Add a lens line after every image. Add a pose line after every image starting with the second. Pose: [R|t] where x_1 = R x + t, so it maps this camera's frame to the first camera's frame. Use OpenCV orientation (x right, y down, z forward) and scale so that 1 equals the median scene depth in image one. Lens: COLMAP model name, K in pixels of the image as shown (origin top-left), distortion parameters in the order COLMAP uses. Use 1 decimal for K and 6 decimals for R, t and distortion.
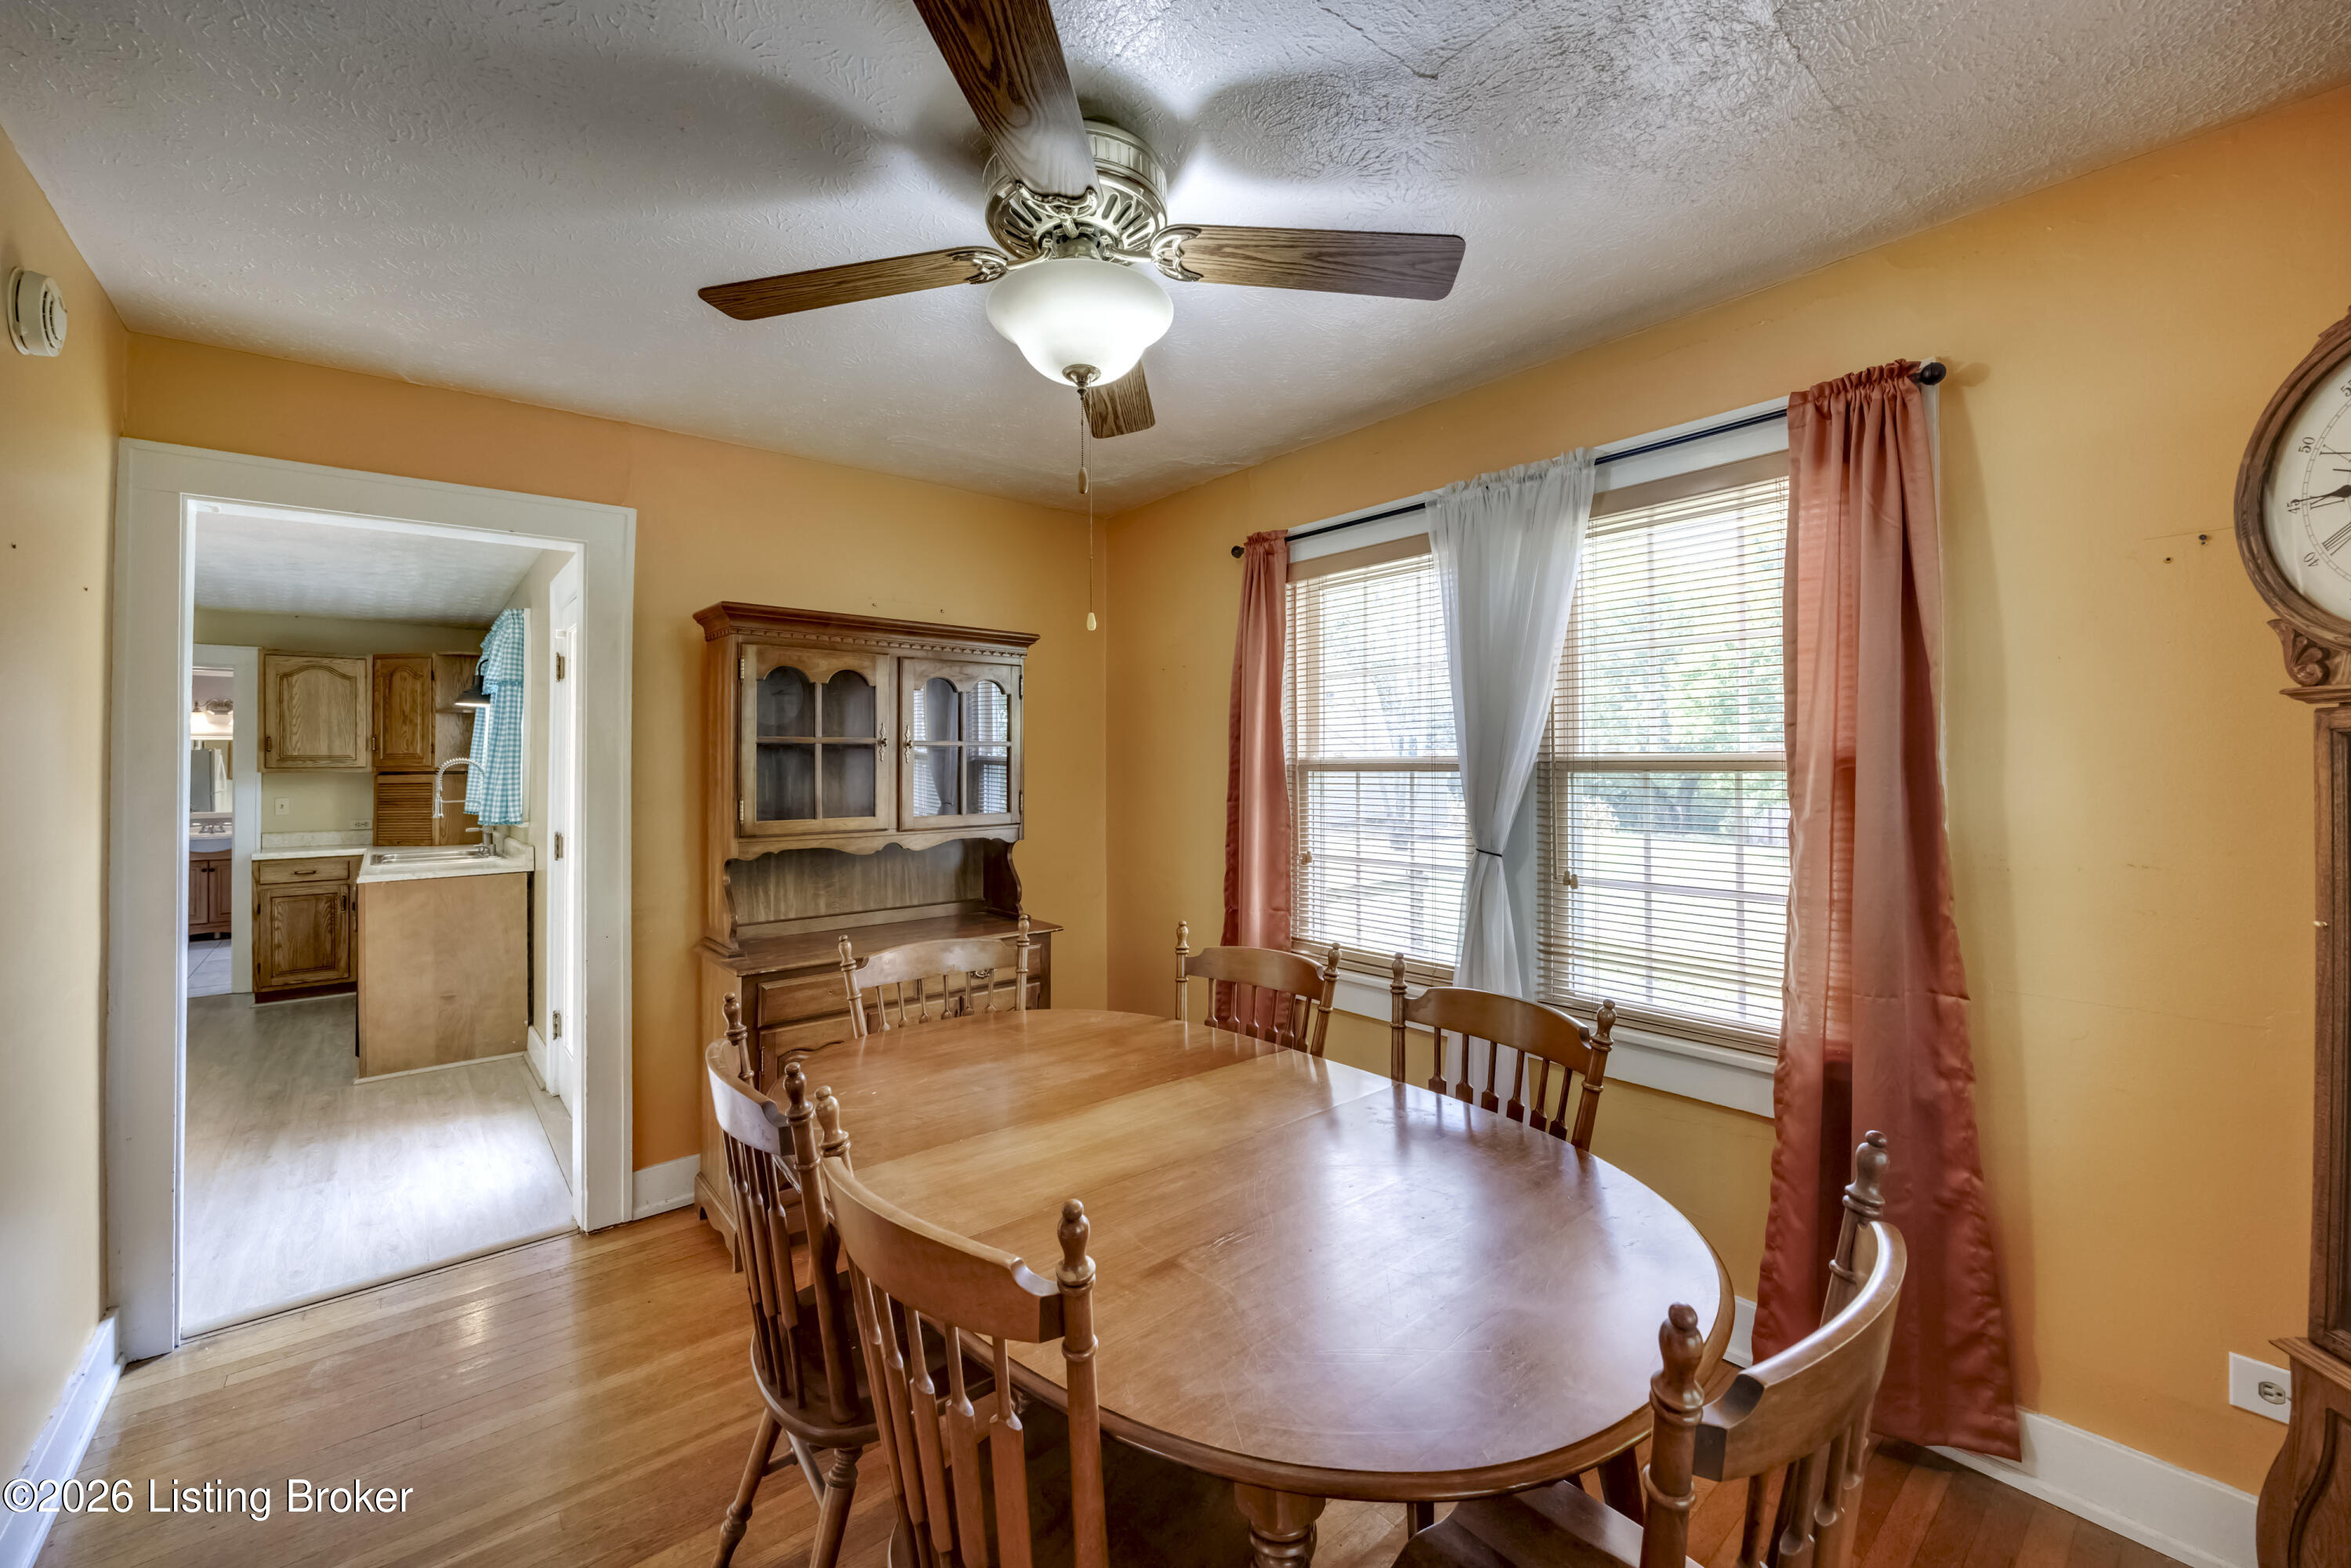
lens RADIAL K [[932.2, 0, 1176.5], [0, 932.2, 757.4], [0, 0, 1]] dist [0.000287, 0.000034]
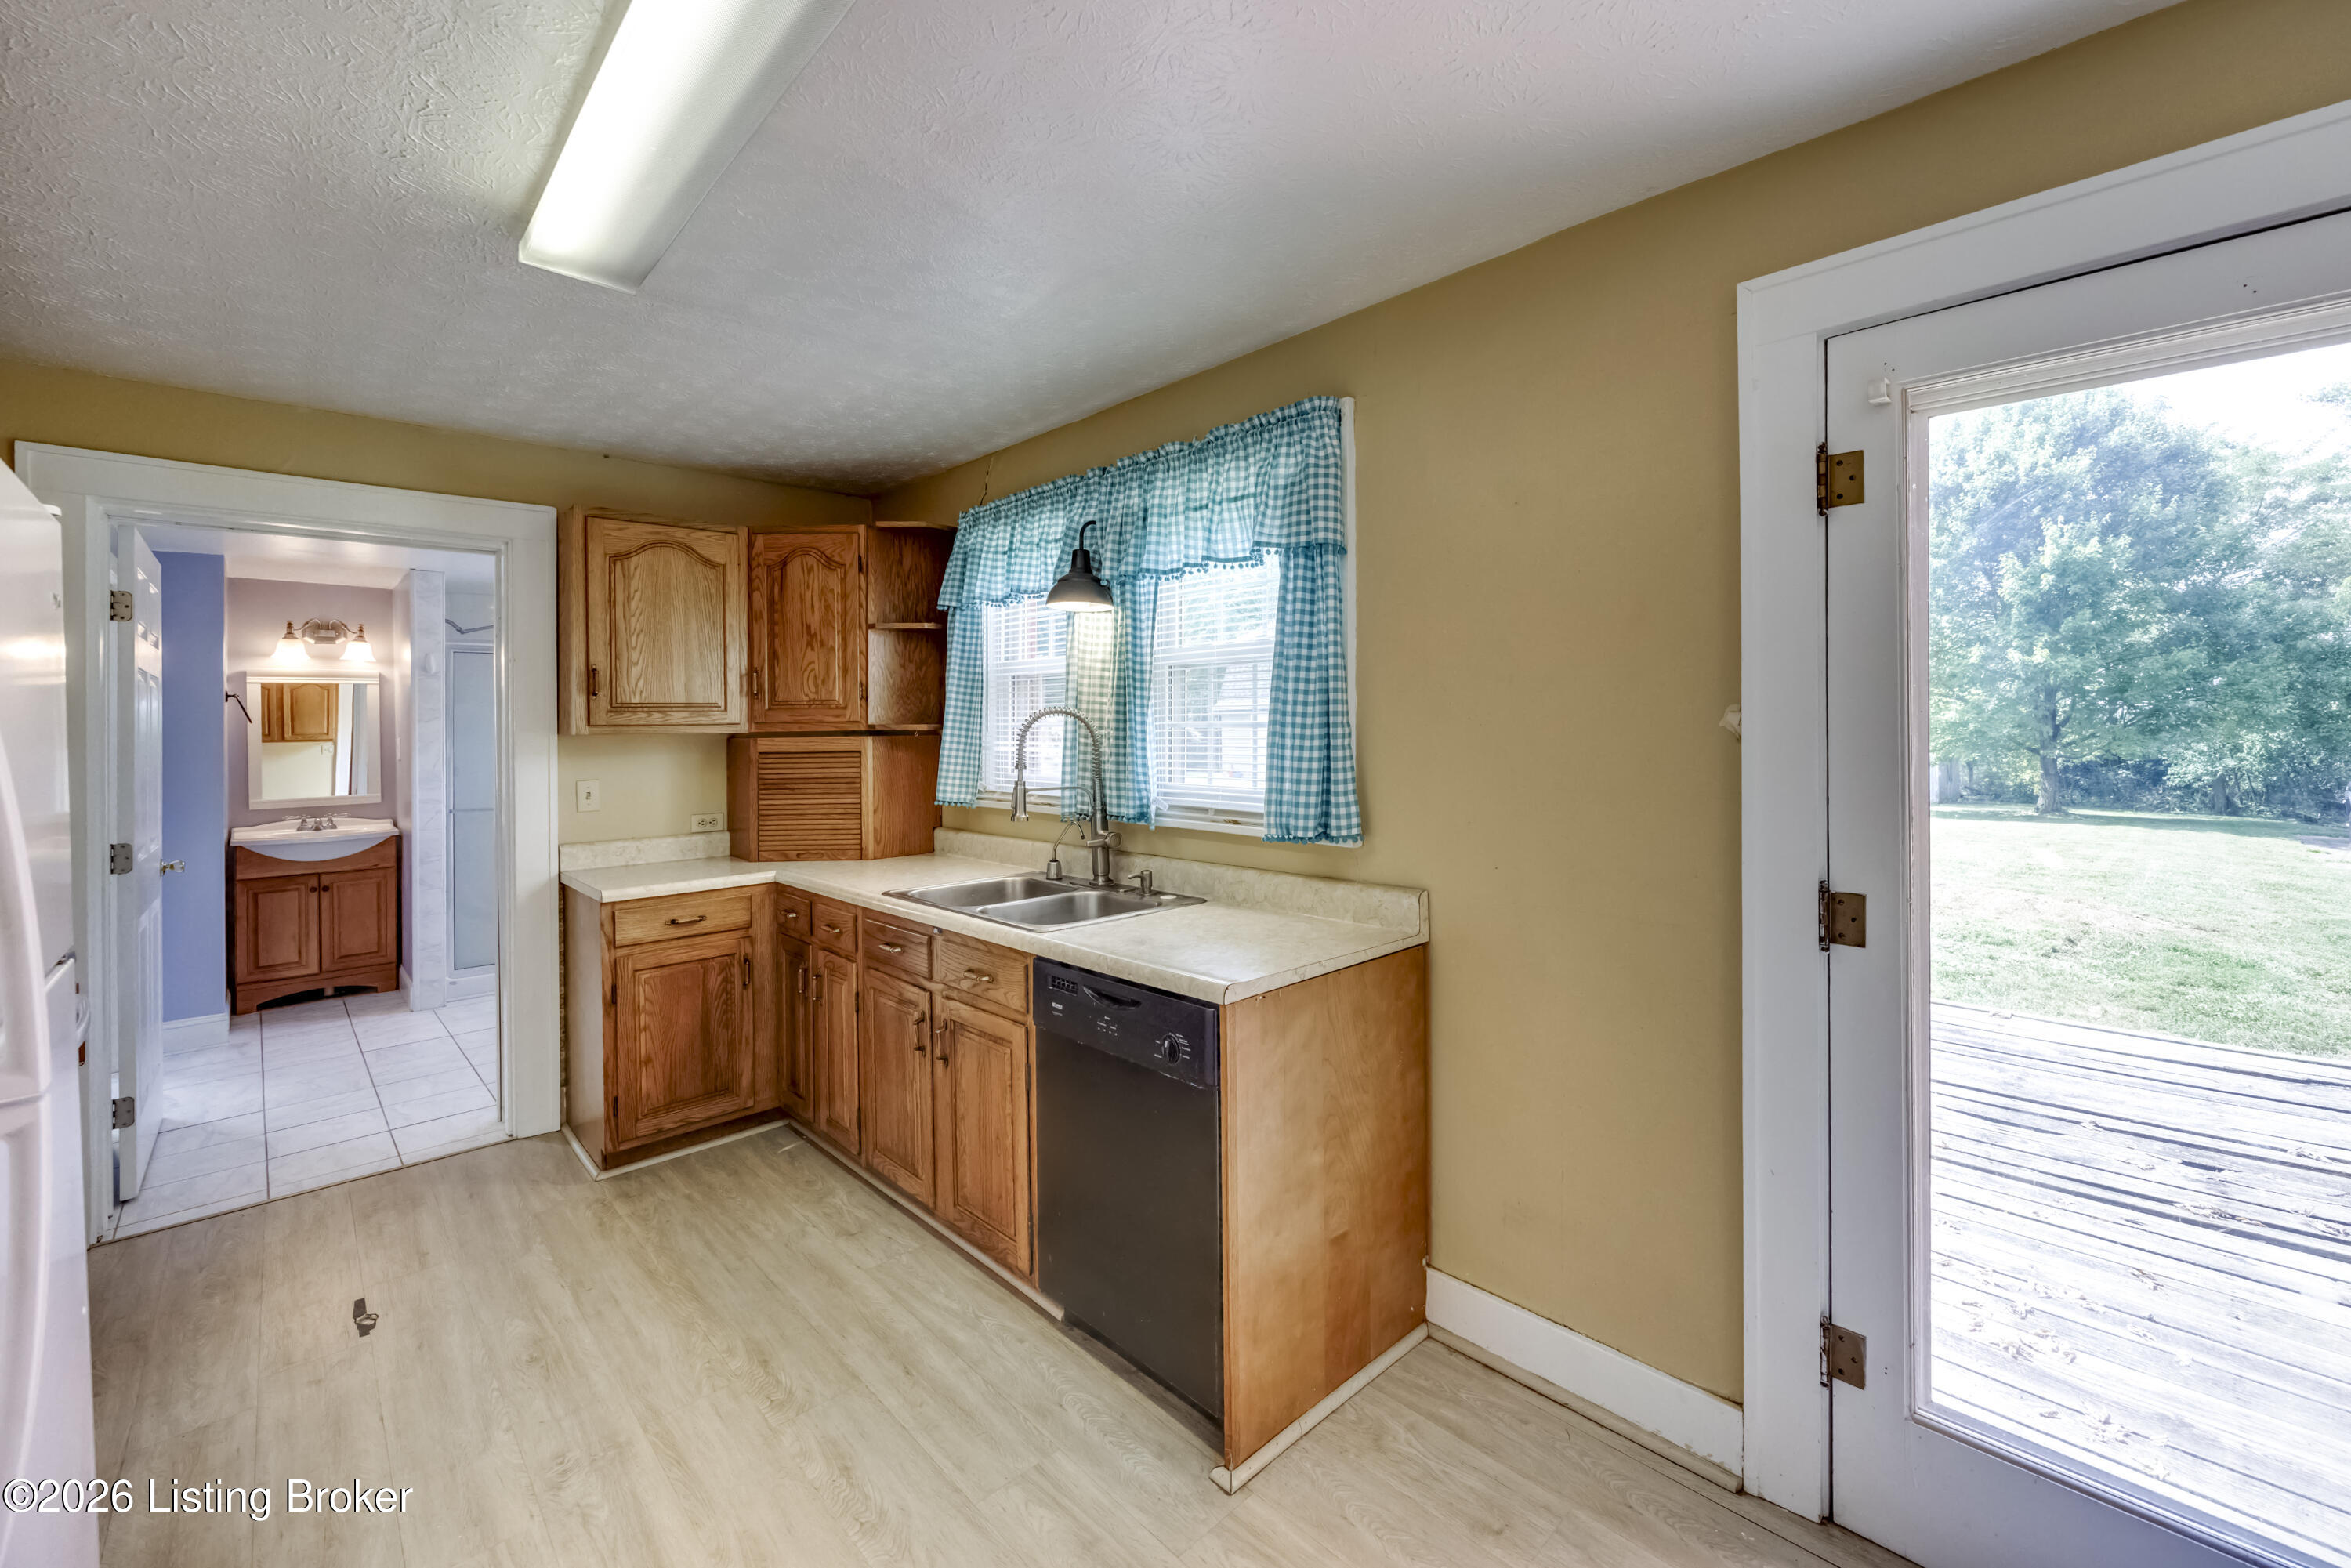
lens RADIAL K [[952.9, 0, 1254.4], [0, 952.9, 720.2], [0, 0, 1]] dist [-0.001165, -0.000084]
pose [[0.995216, -0.003561, 0.097638, -0.655425], [0.002606, 0.999948, 0.009907, 0.003386], [-0.097668, -0.009605, 0.995173, 0.418310]]
